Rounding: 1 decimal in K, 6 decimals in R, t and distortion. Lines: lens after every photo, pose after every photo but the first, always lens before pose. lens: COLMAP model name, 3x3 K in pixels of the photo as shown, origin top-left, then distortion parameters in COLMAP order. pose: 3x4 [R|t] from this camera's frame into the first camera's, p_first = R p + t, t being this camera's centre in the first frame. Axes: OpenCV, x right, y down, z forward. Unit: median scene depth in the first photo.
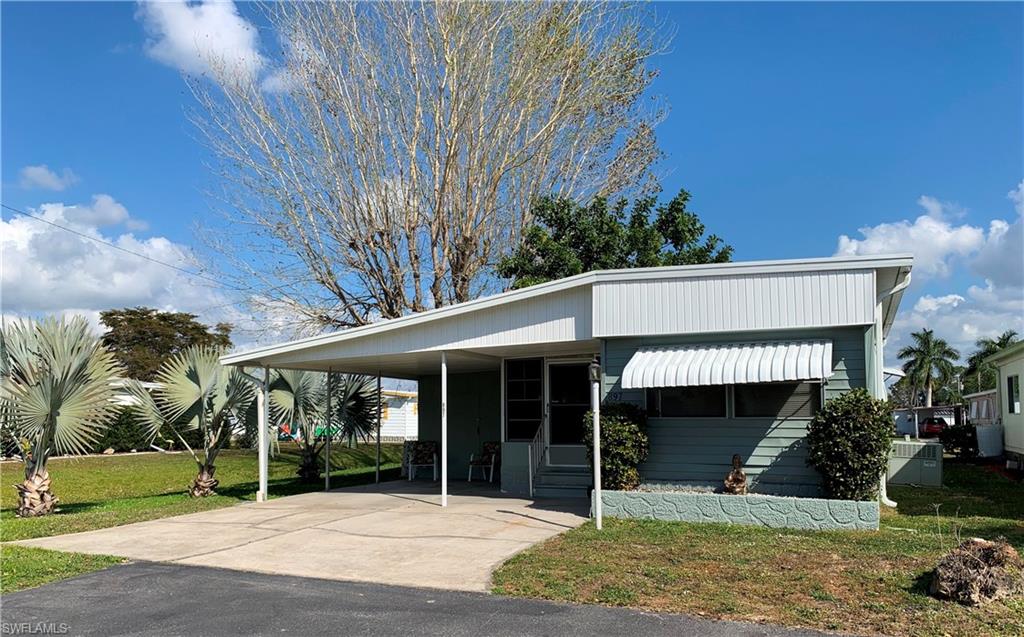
lens RADIAL K [[768.3, 0, 511.2], [0, 768.3, 288.9], [0, 0, 1]] dist [0.051142, -0.074223]
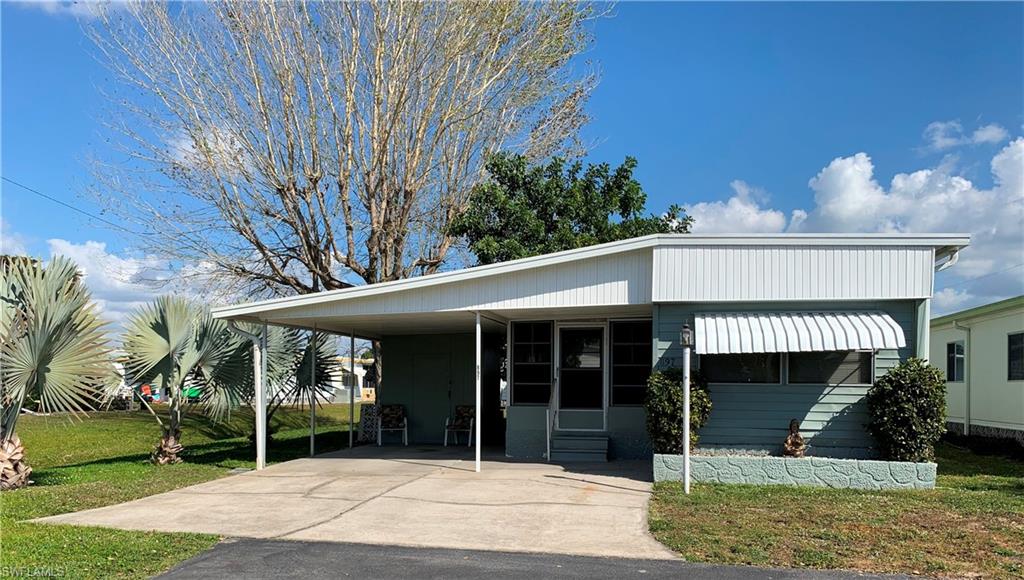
lens RADIAL K [[781.4, 0, 512.0], [0, 781.4, 290.0], [0, 0, 1]] dist [0.004026, 0.002486]
pose [[0.975942, 0.037618, 0.214761, -0.275495], [-0.048194, 0.997858, 0.044223, 0.012068], [-0.212637, -0.053510, 0.975665, 0.061133]]
